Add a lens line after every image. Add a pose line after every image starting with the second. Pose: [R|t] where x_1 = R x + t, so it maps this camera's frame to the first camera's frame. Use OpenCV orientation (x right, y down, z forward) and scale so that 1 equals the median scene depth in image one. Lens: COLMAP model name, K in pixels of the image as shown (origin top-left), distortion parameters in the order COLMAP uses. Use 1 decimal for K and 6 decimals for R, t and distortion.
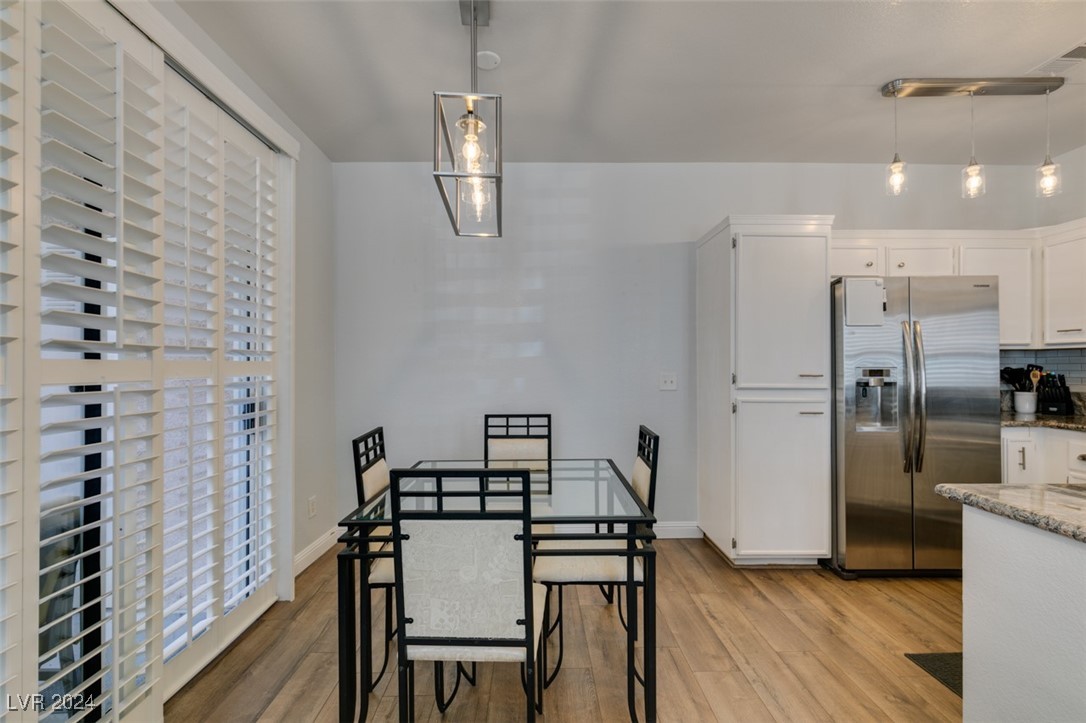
lens RADIAL K [[482.8, 0, 541.4], [0, 482.8, 367.0], [0, 0, 1]] dist [0.002777, -0.000781]
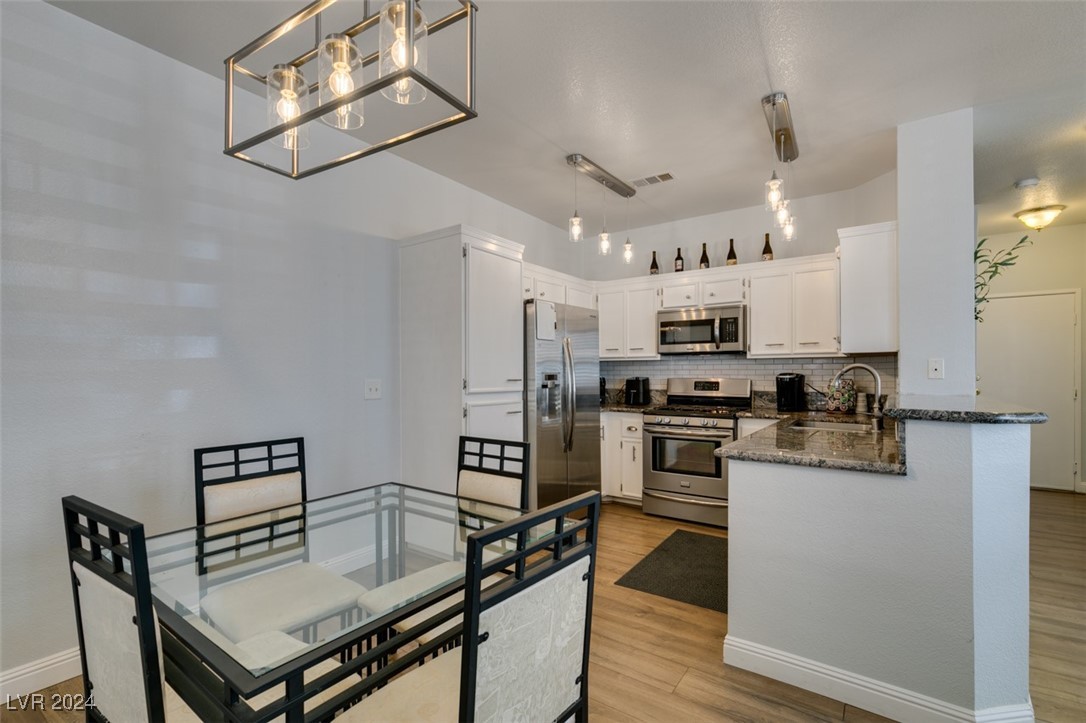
lens RADIAL K [[487.9, 0, 543.1], [0, 487.9, 373.0], [0, 0, 1]] dist [0.006823, -0.000508]
pose [[0.590089, -0.001266, 0.807338, -0.362250], [0.003296, 0.999994, -0.000841, 0.002127], [-0.807332, 0.003157, 0.590089, 0.266356]]
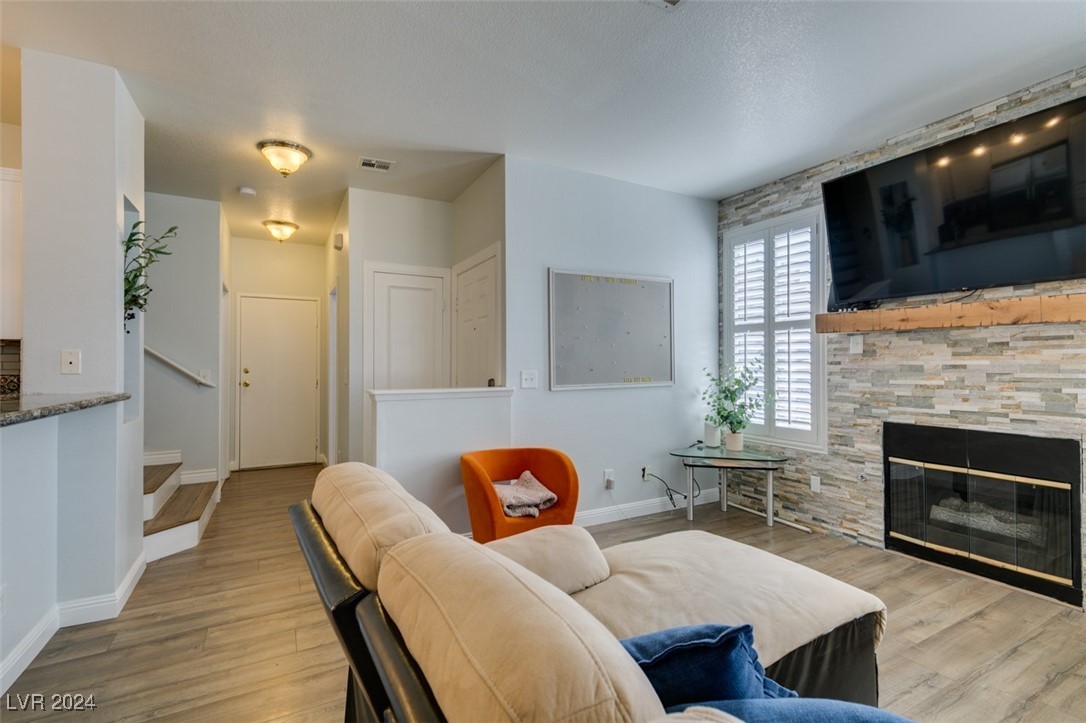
lens RADIAL K [[487.4, 0, 539.1], [0, 487.4, 359.0], [0, 0, 1]] dist [0.002684, -0.000494]
pose [[-0.460371, 0.009042, 0.887681, -0.174155], [0.002043, 0.999956, -0.009126, -0.000485], [-0.887724, -0.002388, -0.460369, -0.125504]]
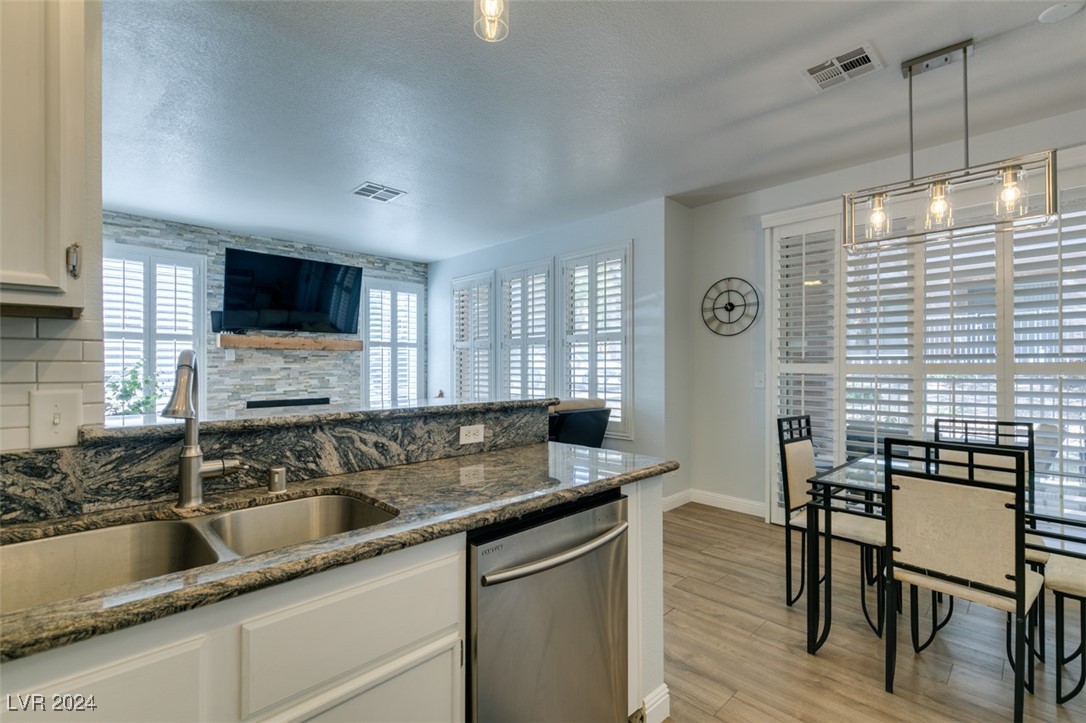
lens RADIAL K [[482.8, 0, 541.4], [0, 482.8, 367.0], [0, 0, 1]] dist [0.002777, -0.000781]
pose [[-0.724924, 0.002772, -0.688823, 0.972692], [0.000887, 0.999995, 0.003091, -0.003435], [0.688828, 0.001629, -0.724923, 0.832462]]
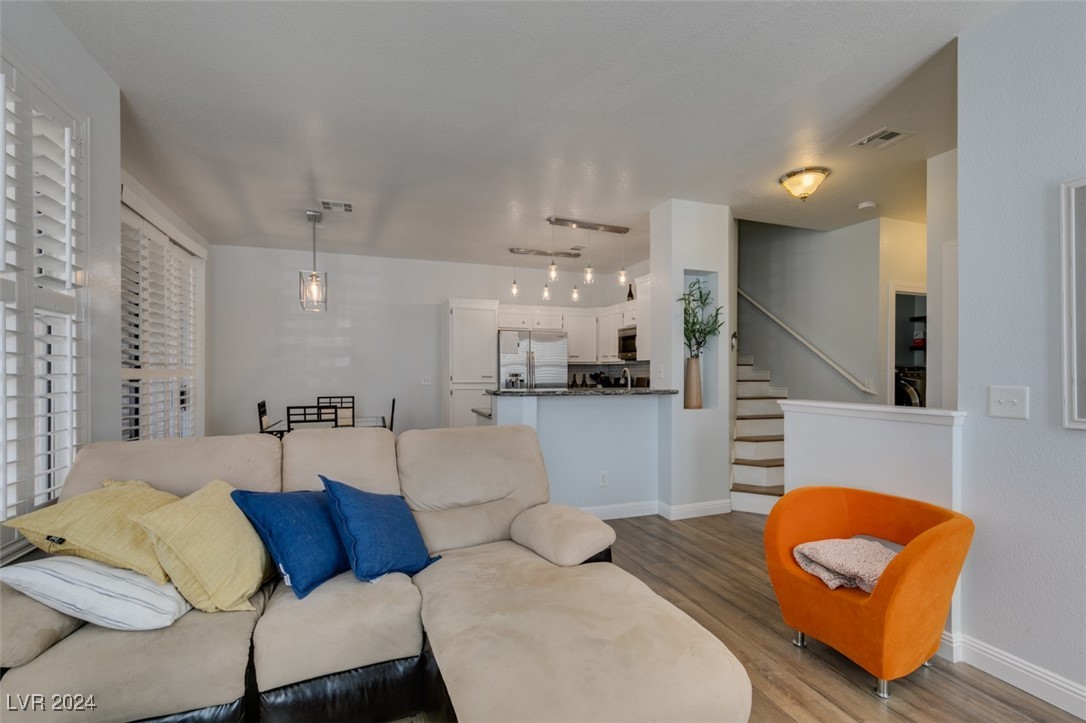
lens RADIAL K [[490.3, 0, 544.4], [0, 490.3, 373.8], [0, 0, 1]] dist [0.001530, -0.000557]
pose [[0.944432, 0.001053, 0.328705, 0.095071], [-0.002087, 0.999994, 0.002792, -0.000746], [-0.328700, -0.003323, 0.944428, -1.148027]]
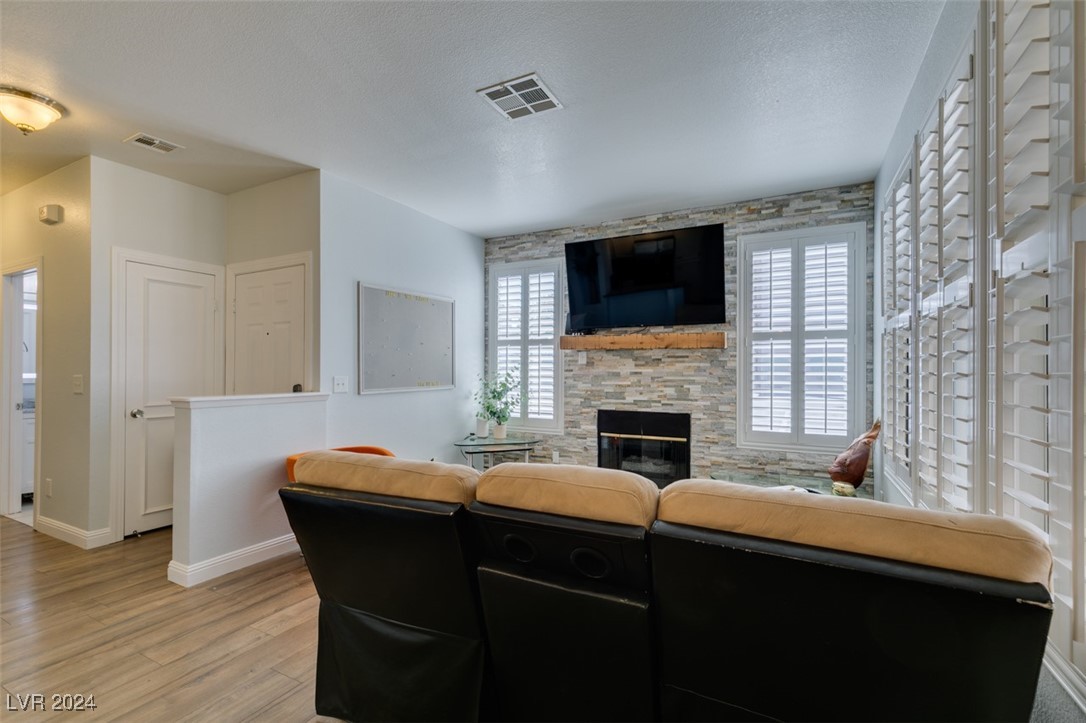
lens RADIAL K [[482.8, 0, 541.4], [0, 482.8, 367.0], [0, 0, 1]] dist [0.002777, -0.000781]
pose [[-0.876838, 0.000767, 0.480785, -0.171591], [-0.003254, 0.999966, -0.007529, 0.000958], [-0.480775, -0.008166, -0.876806, 0.226667]]
